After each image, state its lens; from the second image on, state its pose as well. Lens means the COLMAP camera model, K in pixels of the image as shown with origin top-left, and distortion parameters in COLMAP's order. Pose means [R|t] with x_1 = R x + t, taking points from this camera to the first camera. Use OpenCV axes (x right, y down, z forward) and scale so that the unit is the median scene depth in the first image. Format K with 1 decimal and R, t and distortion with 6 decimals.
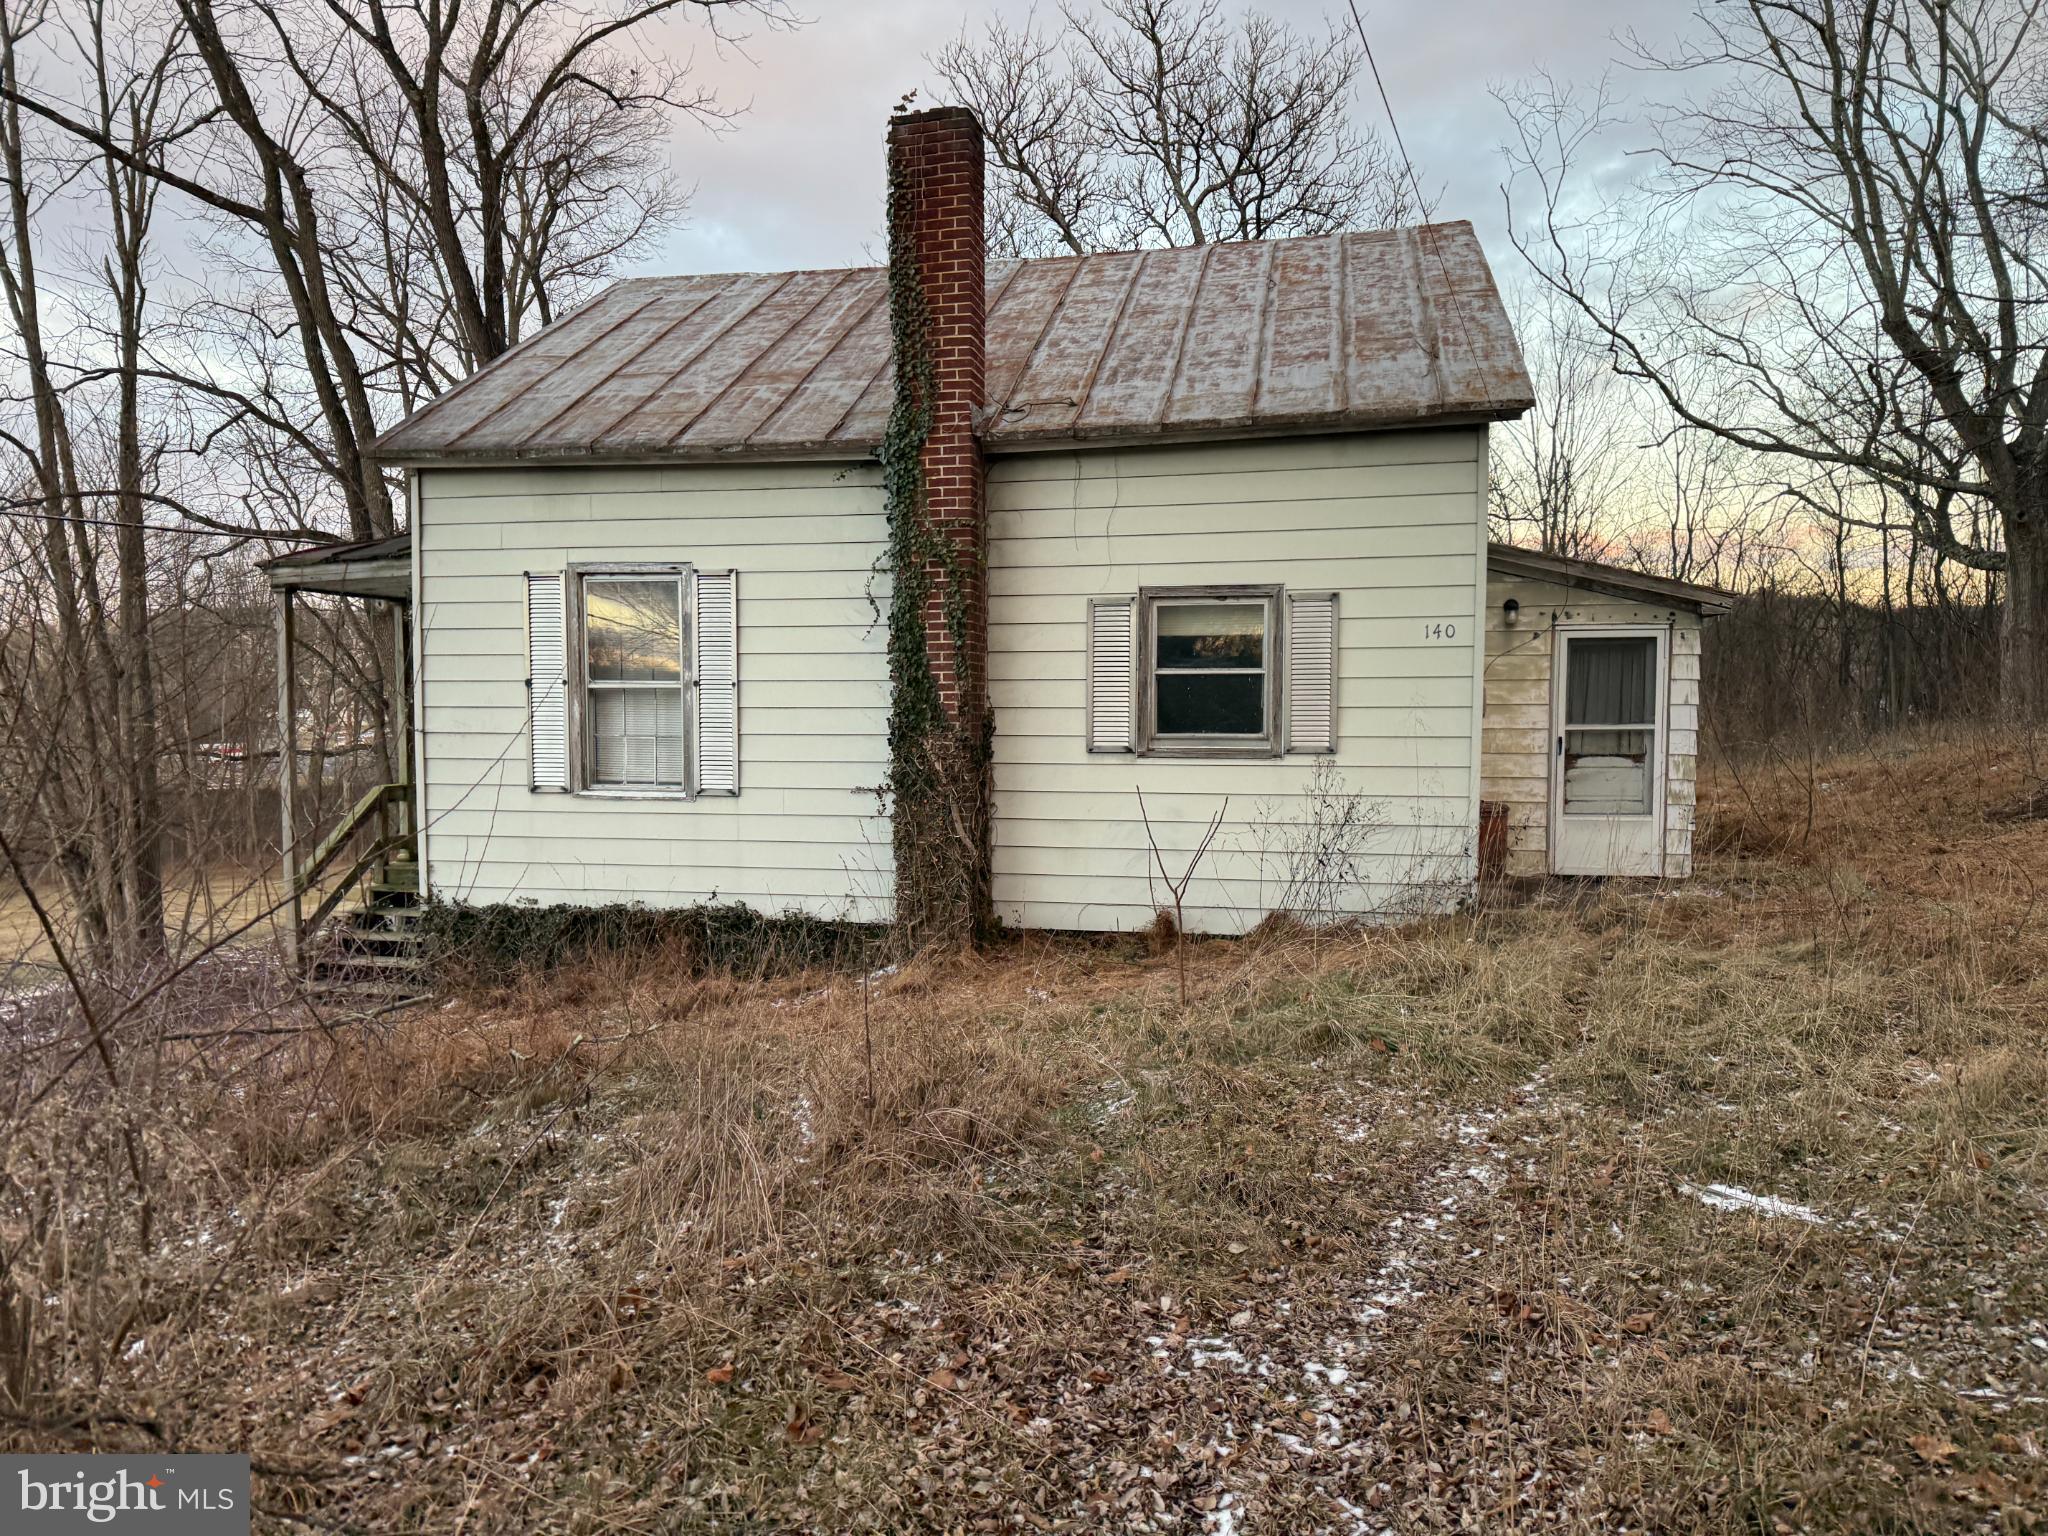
lens RADIAL K [[1453.9, 0, 972.0], [0, 1453.9, 767.7], [0, 0, 1]] dist [0.020694, -0.011063]
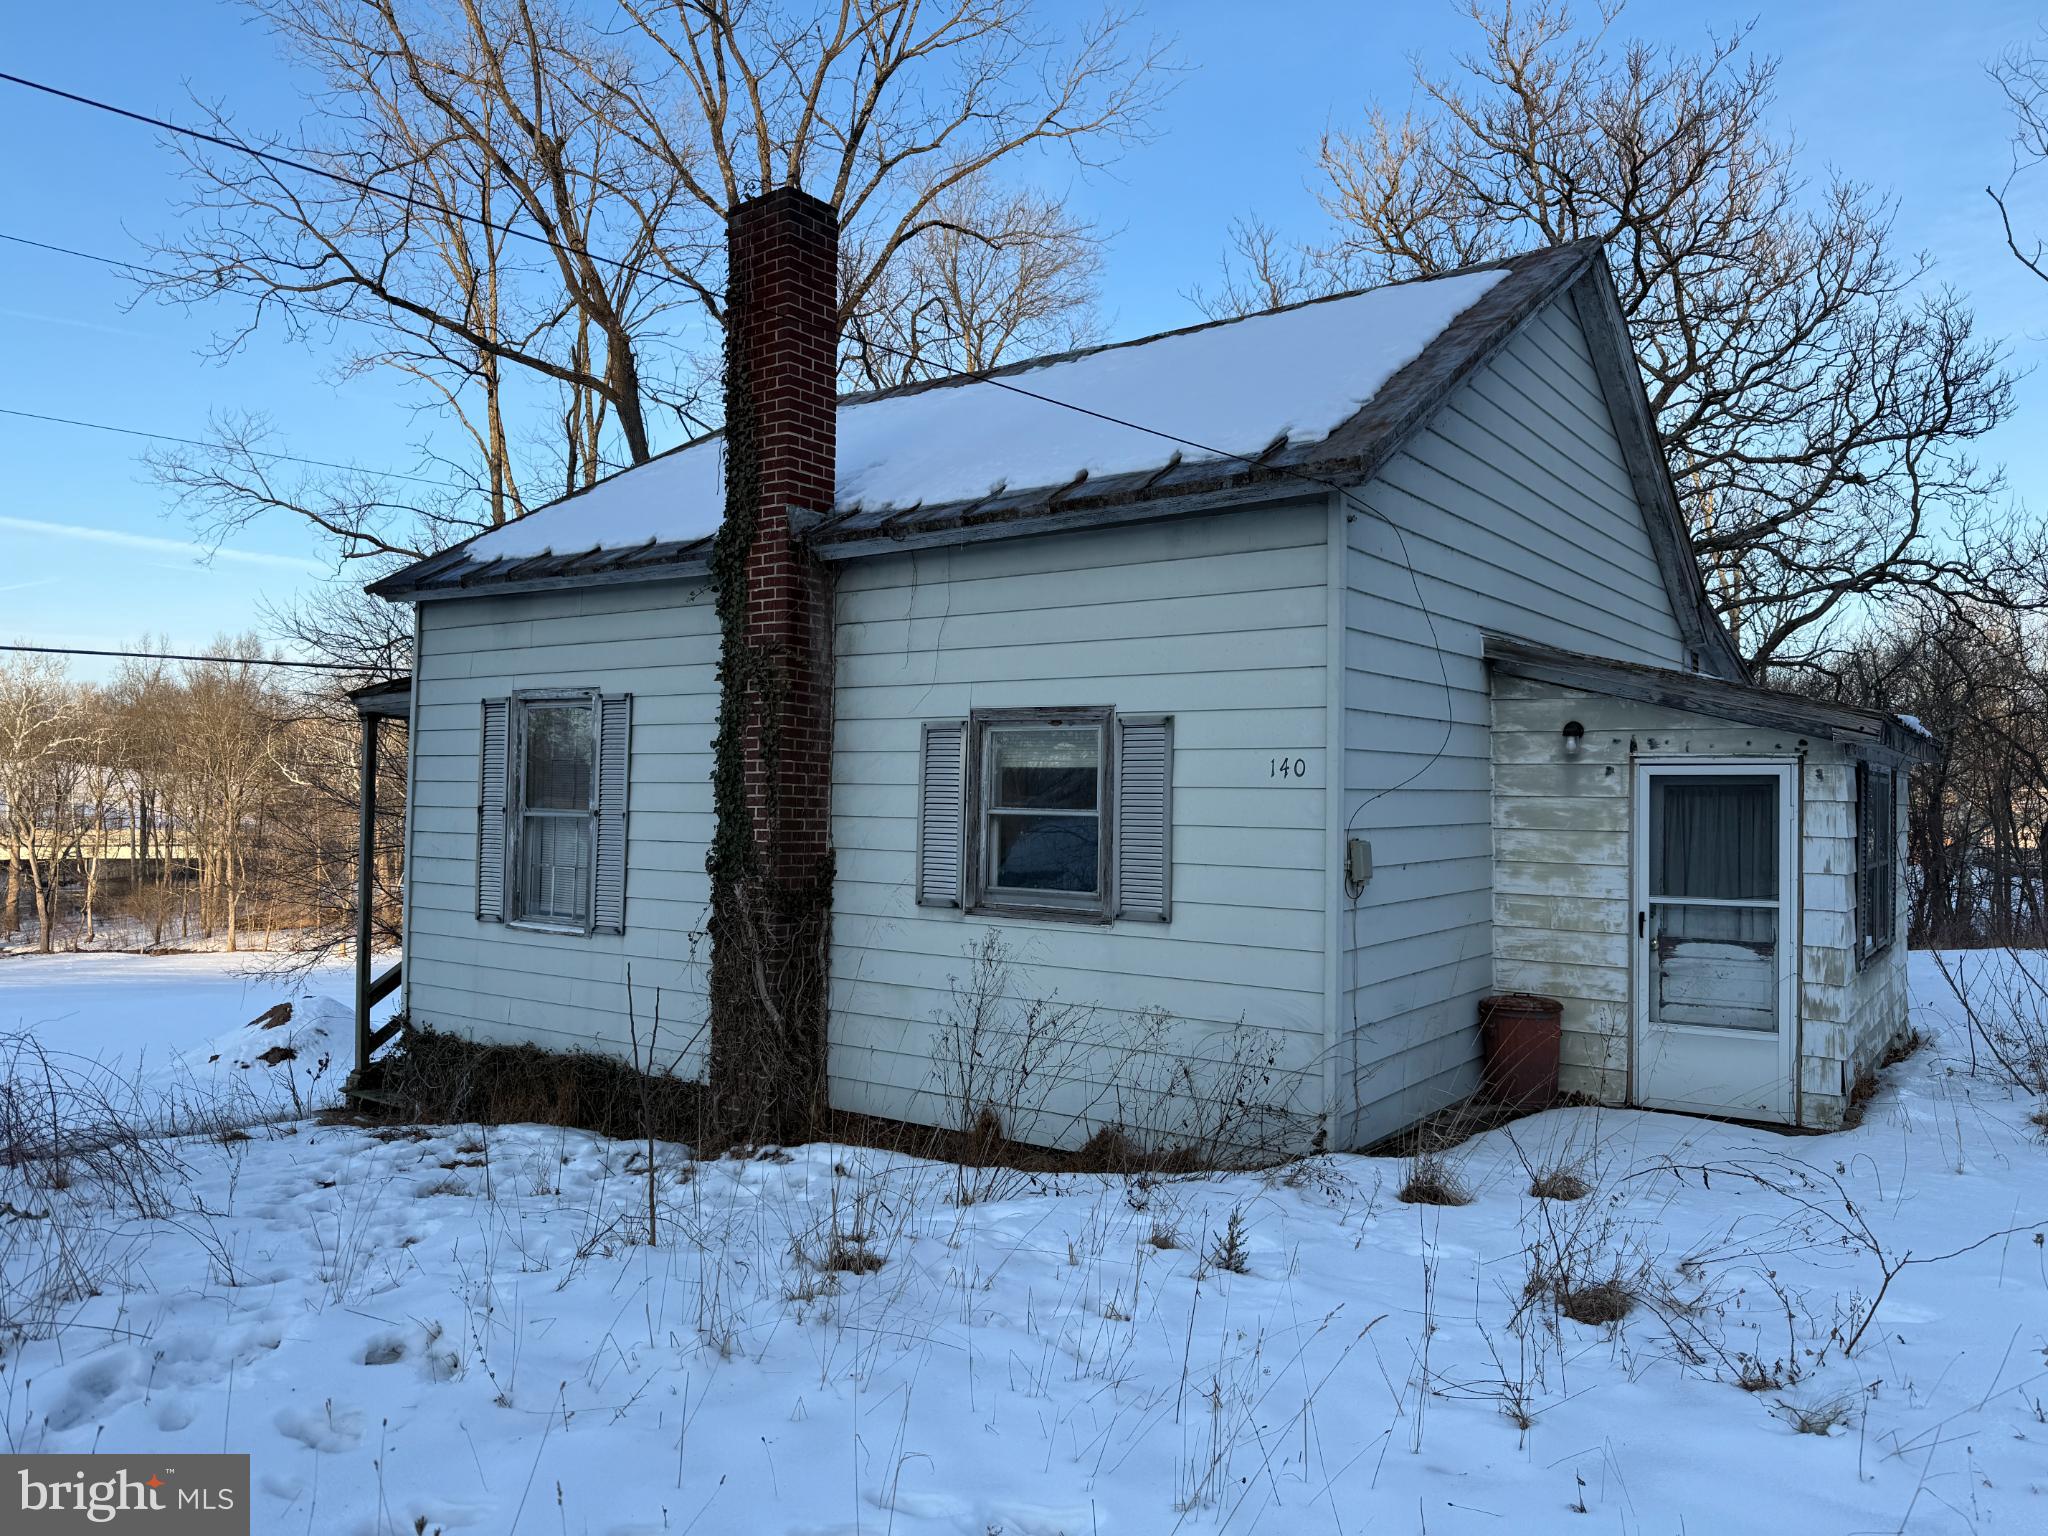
lens RADIAL K [[1453.9, 0, 1016.4], [0, 1453.9, 760.7], [0, 0, 1]] dist [0.020694, -0.011063]
pose [[0.918027, 0.006682, -0.396463, 0.442690], [-0.040687, 0.996168, -0.077423, -0.029701], [0.394426, 0.087207, 0.914780, 0.234606]]
